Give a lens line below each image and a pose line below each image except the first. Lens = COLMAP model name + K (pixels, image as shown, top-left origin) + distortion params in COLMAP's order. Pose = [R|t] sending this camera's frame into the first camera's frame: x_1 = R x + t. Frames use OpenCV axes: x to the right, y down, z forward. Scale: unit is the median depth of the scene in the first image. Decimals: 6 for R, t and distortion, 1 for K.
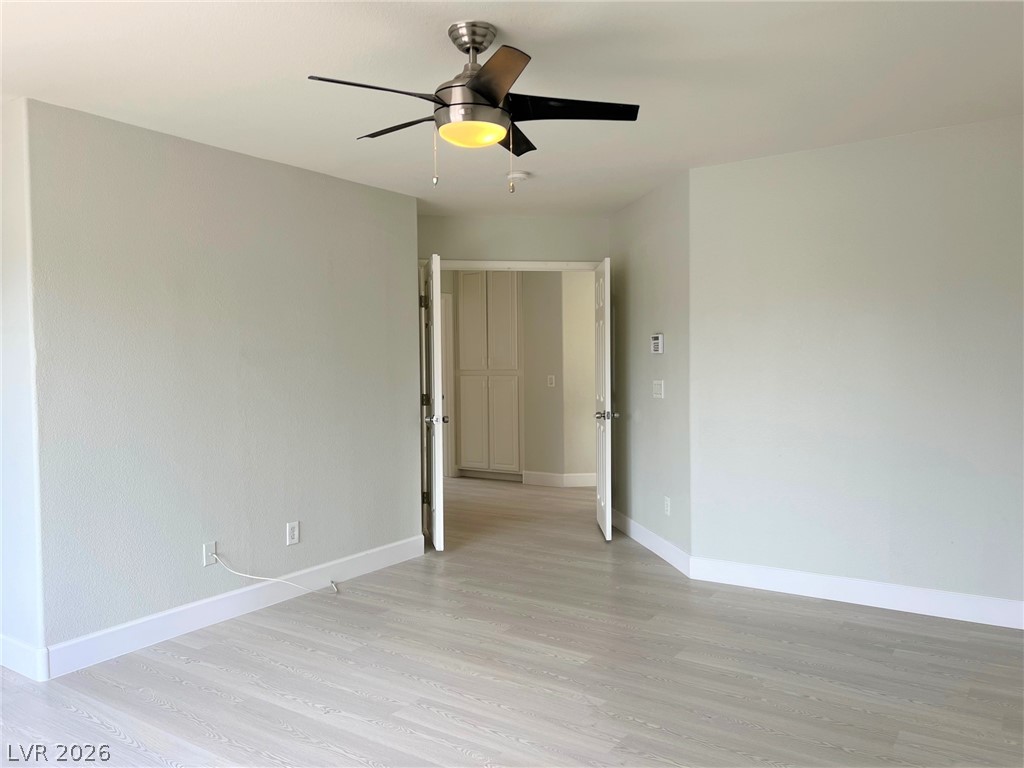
lens RADIAL K [[767.5, 0, 519.6], [0, 767.5, 378.2], [0, 0, 1]] dist [0.058133, -0.074714]
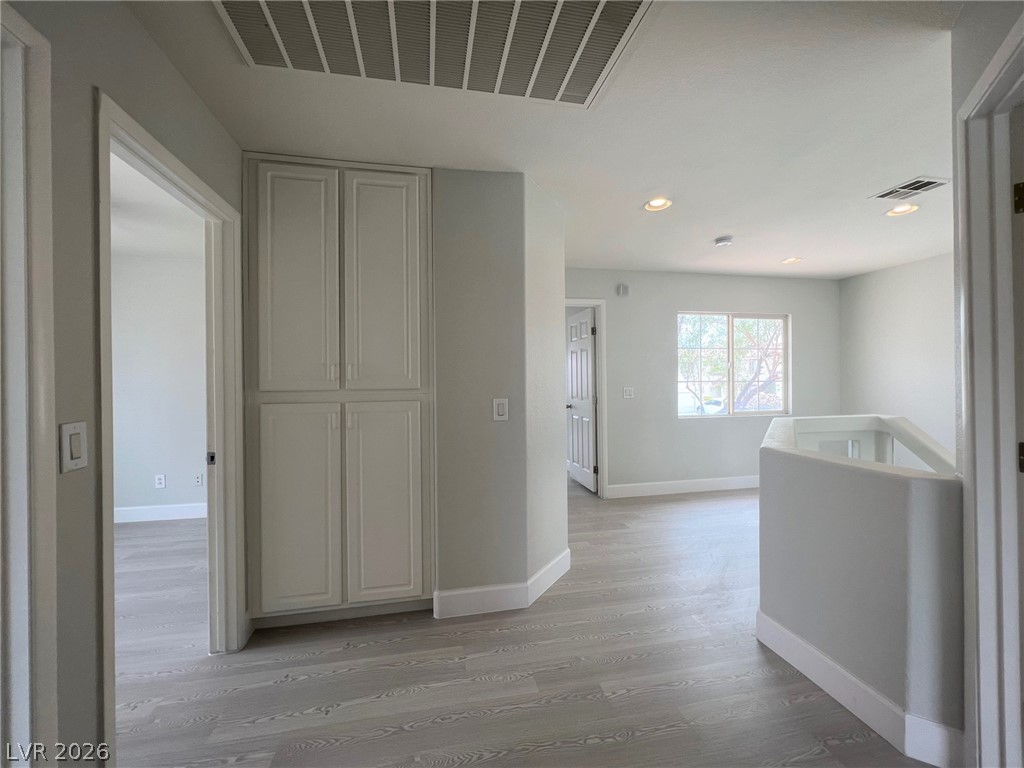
lens RADIAL K [[413.1, 0, 508.6], [0, 413.1, 379.3], [0, 0, 1]] dist [-0.005877, 0.000777]
pose [[0.695148, 0.007049, 0.718832, -0.325394], [0.019579, 0.999395, -0.028734, -0.017605], [-0.718600, 0.034049, 0.694590, 1.620130]]
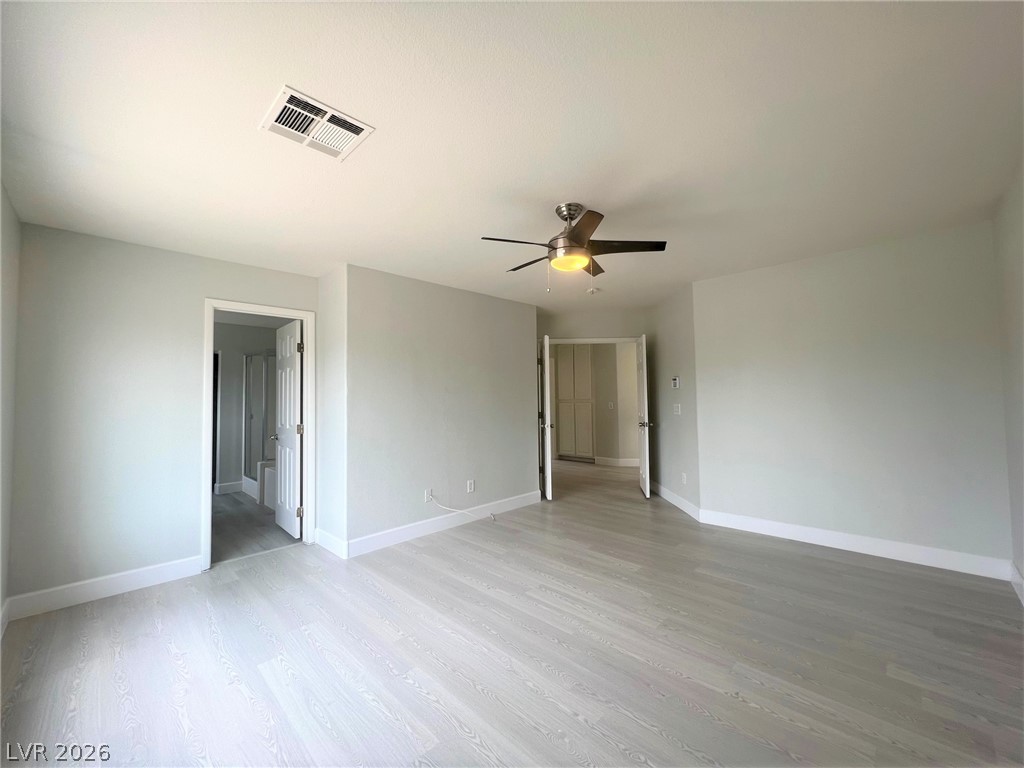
lens RADIAL K [[413.1, 0, 514.3], [0, 413.1, 377.5], [0, 0, 1]] dist [-0.005877, 0.000777]
pose [[0.983616, -0.010719, -0.179956, -0.012268], [-0.001842, 0.997581, -0.069494, 0.011076], [0.180265, 0.068687, 0.981217, 0.037577]]
